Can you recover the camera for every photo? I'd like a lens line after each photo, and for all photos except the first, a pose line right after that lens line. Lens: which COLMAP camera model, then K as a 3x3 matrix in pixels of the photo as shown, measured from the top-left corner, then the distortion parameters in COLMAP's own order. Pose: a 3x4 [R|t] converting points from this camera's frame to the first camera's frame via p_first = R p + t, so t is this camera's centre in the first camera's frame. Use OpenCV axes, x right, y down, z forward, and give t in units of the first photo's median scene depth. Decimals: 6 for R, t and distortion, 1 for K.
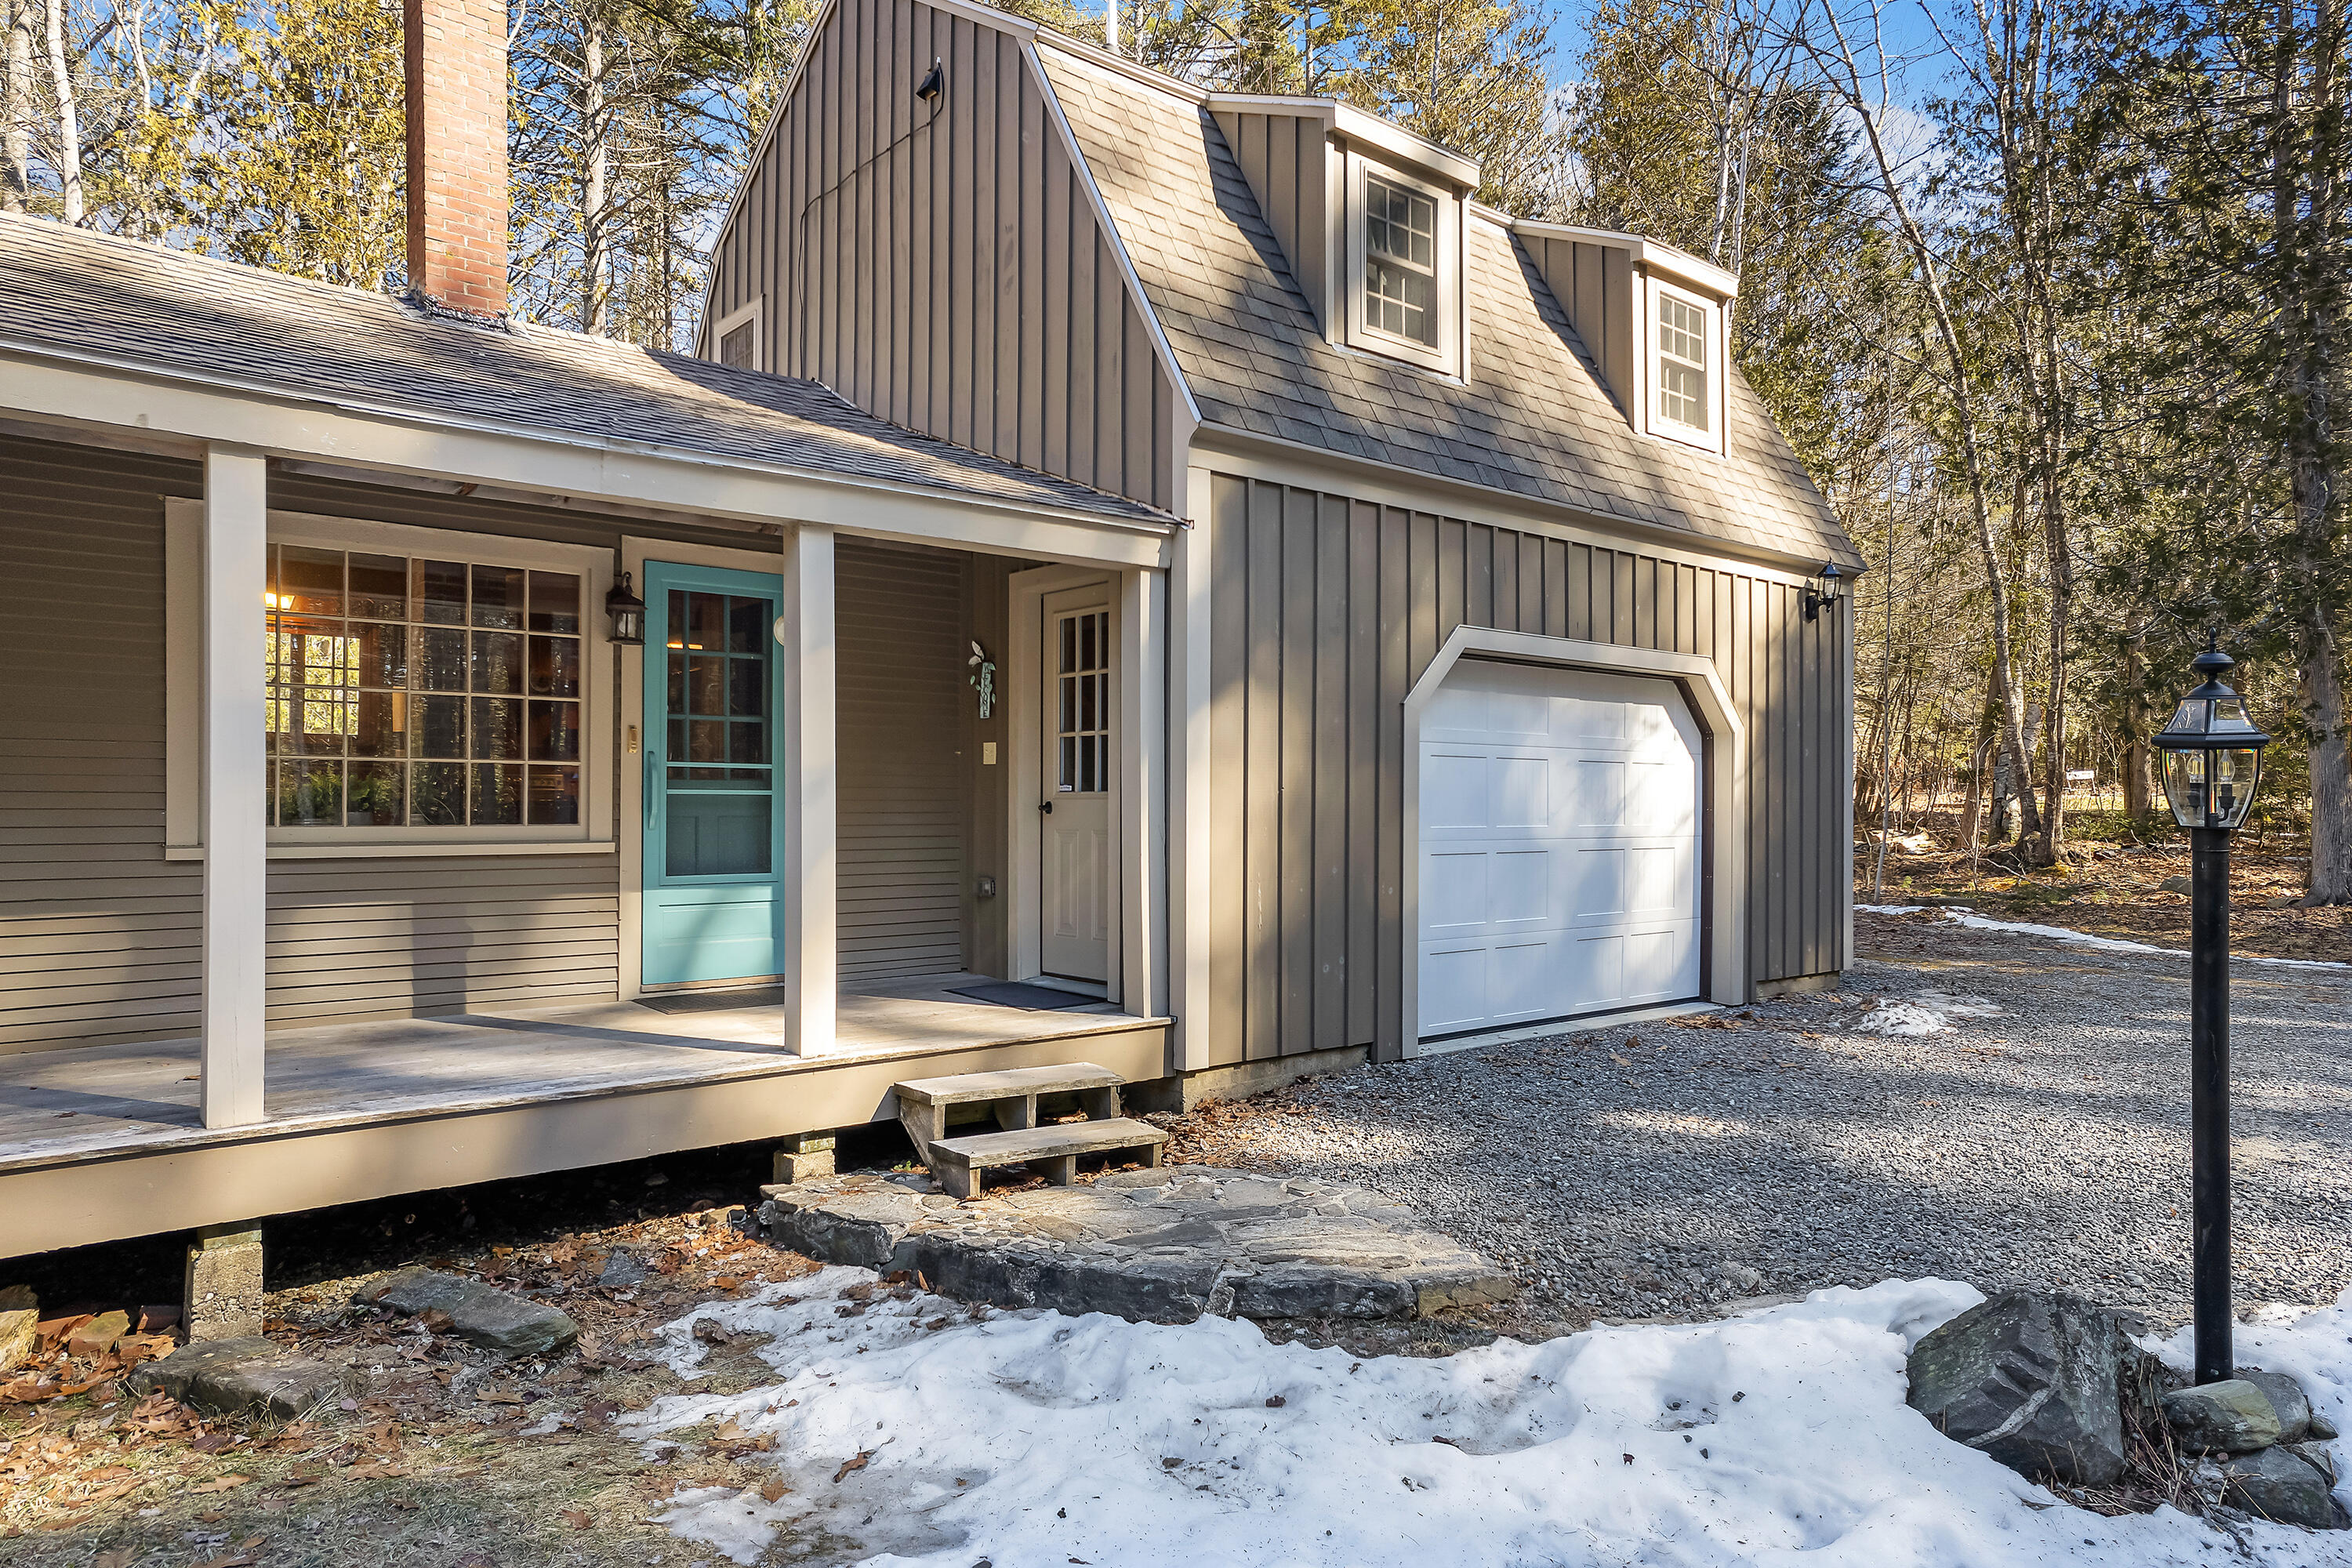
lens RADIAL K [[1495.5, 0, 1172.0], [0, 1495.5, 784.0], [0, 0, 1]] dist [0.004123, 0.015668]
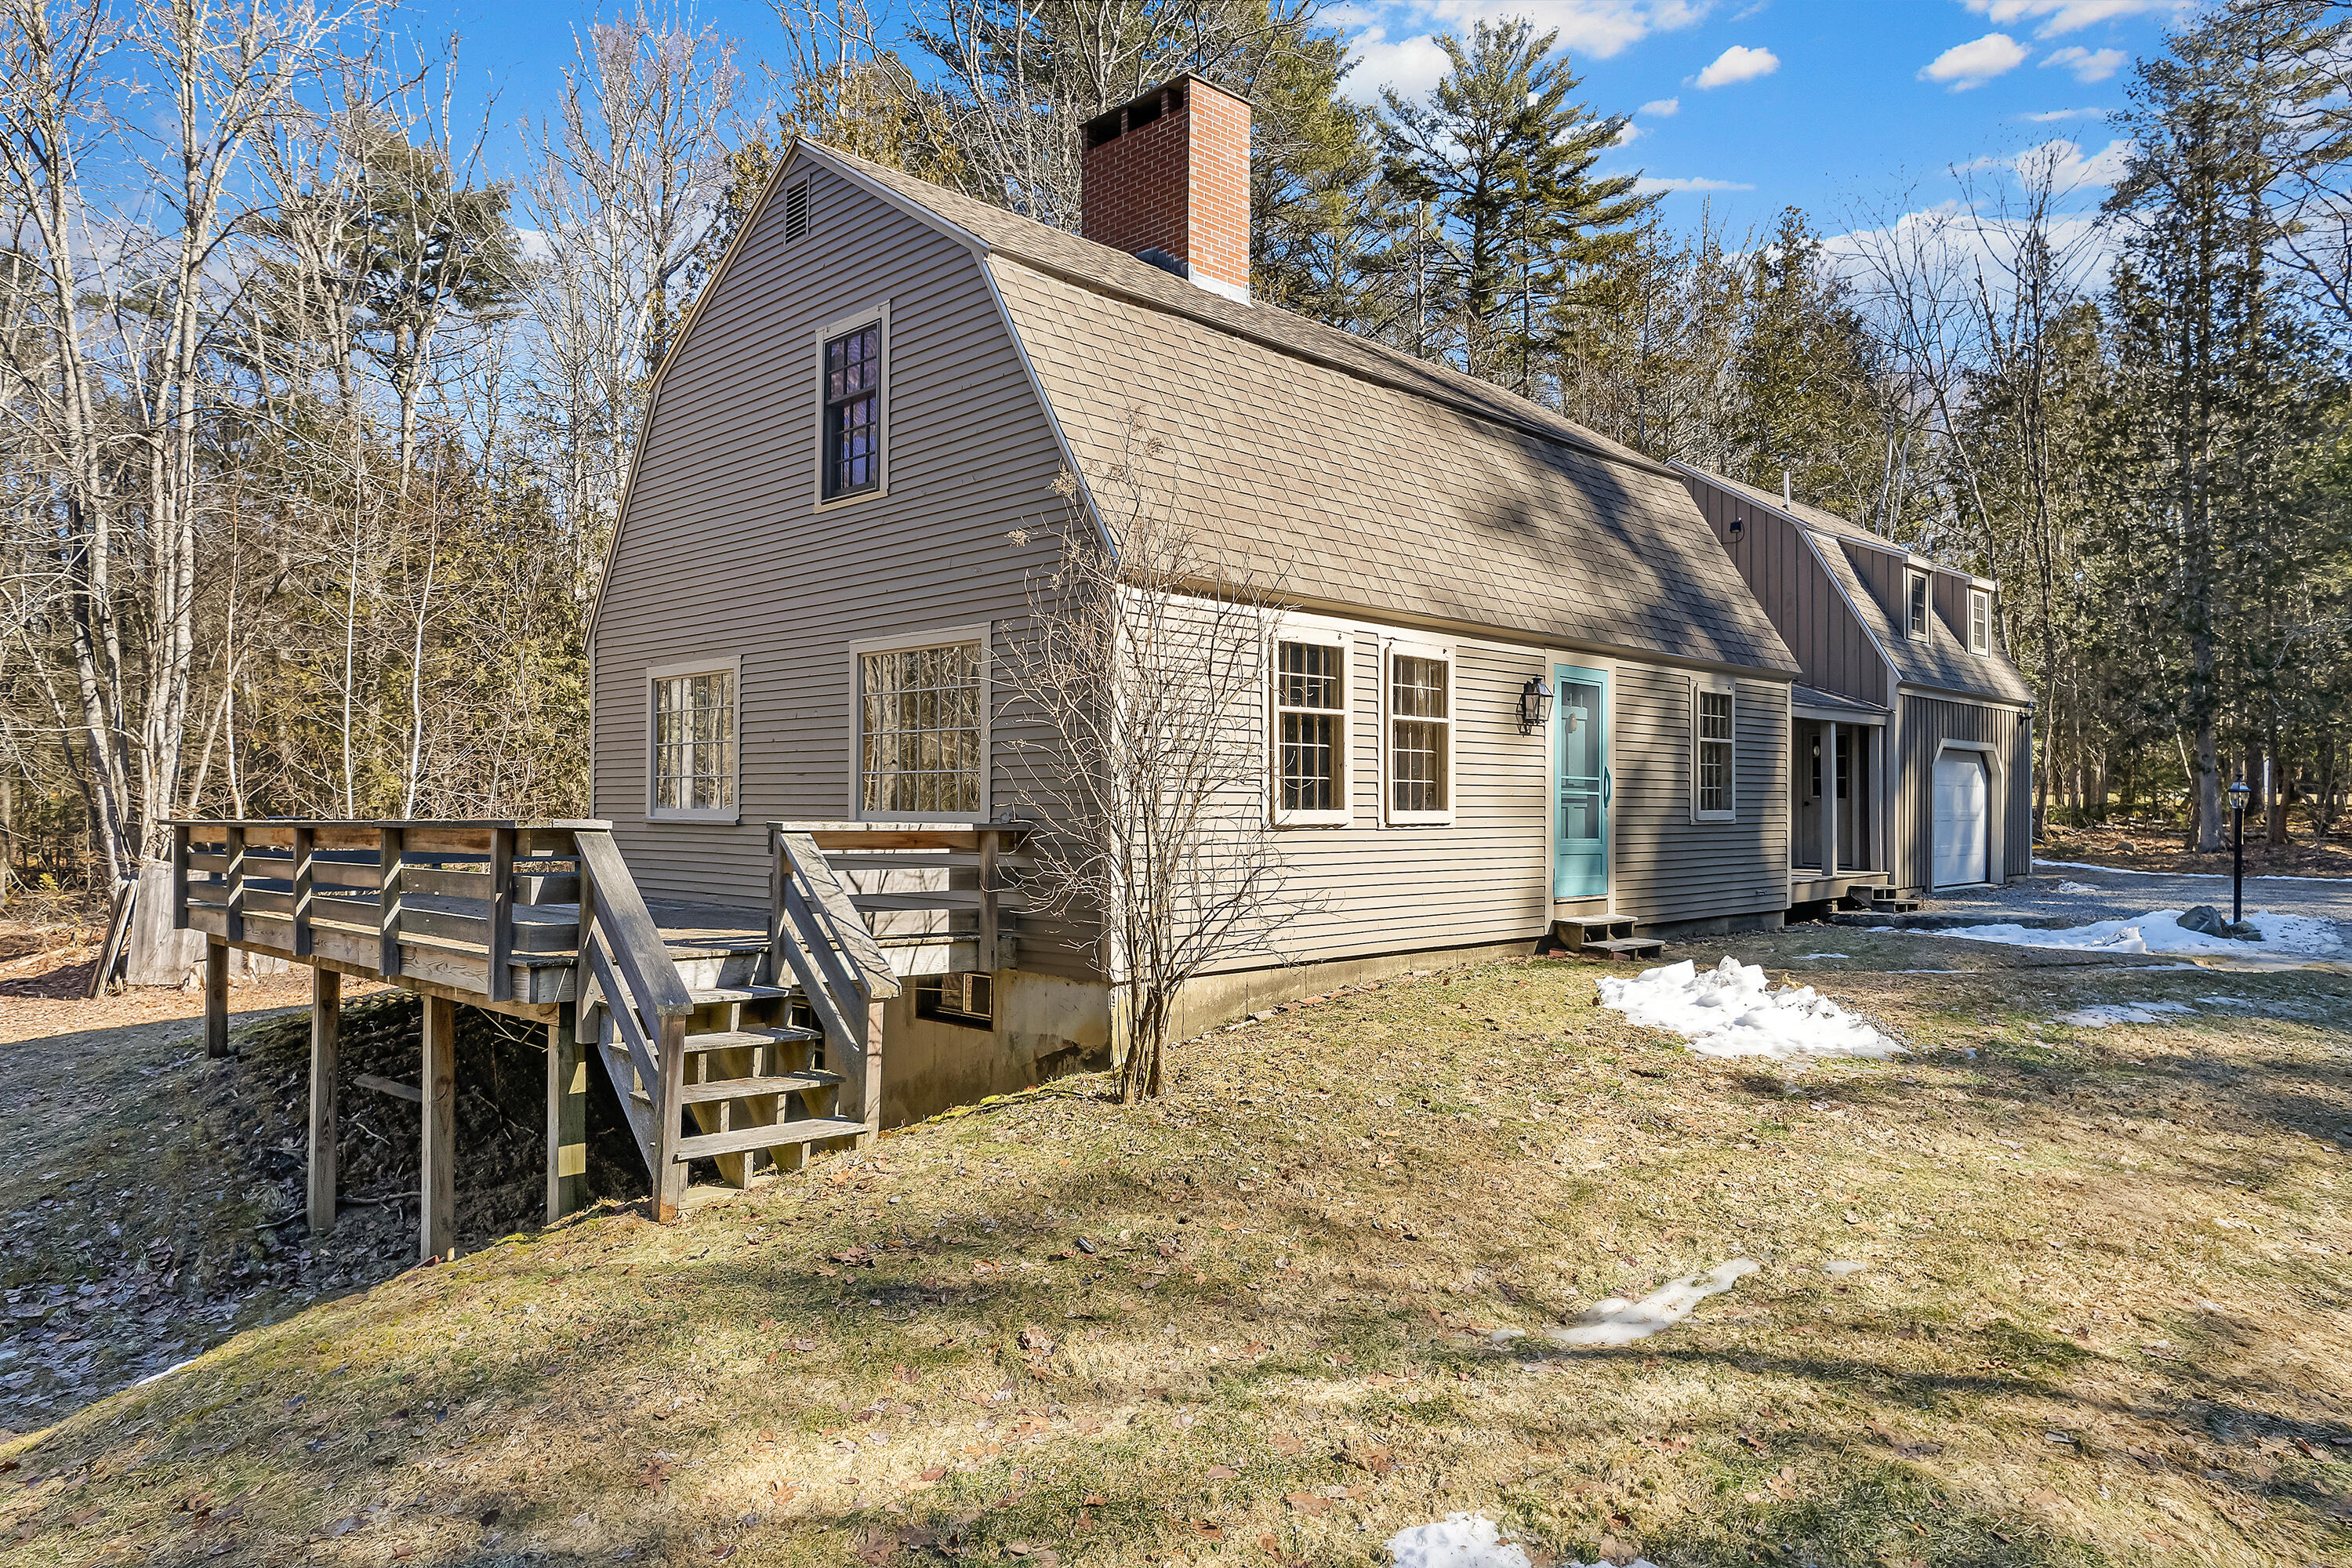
lens RADIAL K [[1495.5, 0, 1183.8], [0, 1495.5, 804.2], [0, 0, 1]] dist [0.004123, 0.015668]
pose [[0.995469, 0.002521, 0.095058, -1.147938], [-0.004375, 0.999804, 0.019303, -0.025473], [-0.094991, -0.019631, 0.995285, -1.272940]]
